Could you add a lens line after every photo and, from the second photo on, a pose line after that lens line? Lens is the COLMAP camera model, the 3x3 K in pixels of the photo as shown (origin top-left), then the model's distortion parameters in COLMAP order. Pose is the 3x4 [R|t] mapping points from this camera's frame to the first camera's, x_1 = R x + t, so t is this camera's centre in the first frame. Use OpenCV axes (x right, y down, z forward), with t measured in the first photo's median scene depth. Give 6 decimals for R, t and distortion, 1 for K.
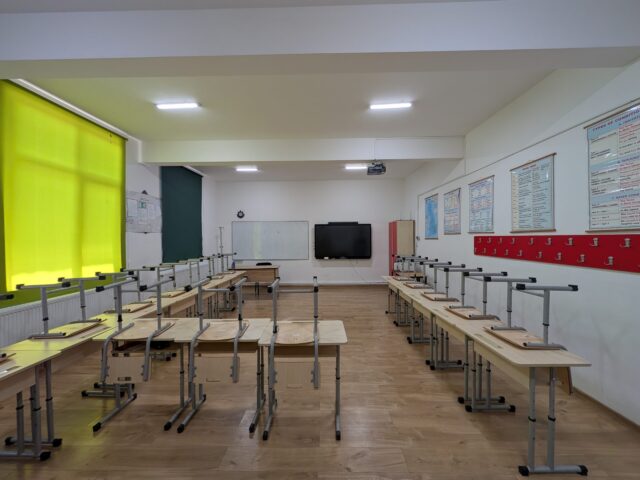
lens RADIAL K [[248.4, 0, 319.6], [0, 248.4, 239.2], [0, 0, 1]] dist [0.002477, 0.000405]
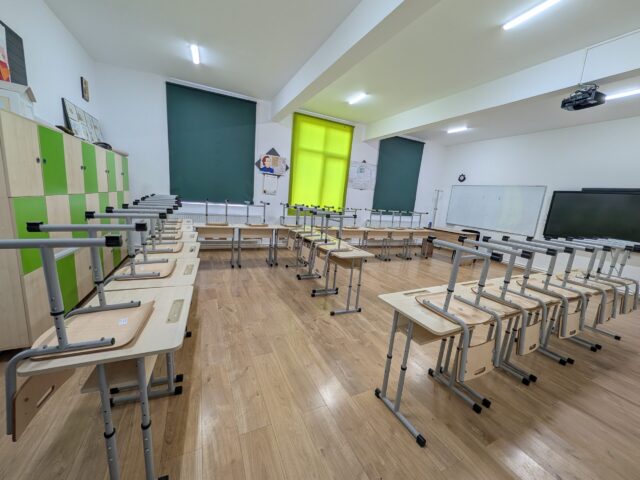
lens RADIAL K [[248.4, 0, 323.0], [0, 248.4, 239.7], [0, 0, 1]] dist [0.002477, 0.000405]
pose [[0.449714, 0.210003, -0.868134, 0.618268], [-0.094527, 0.977698, 0.187539, 0.012003], [0.888156, -0.002277, 0.459536, 0.122397]]
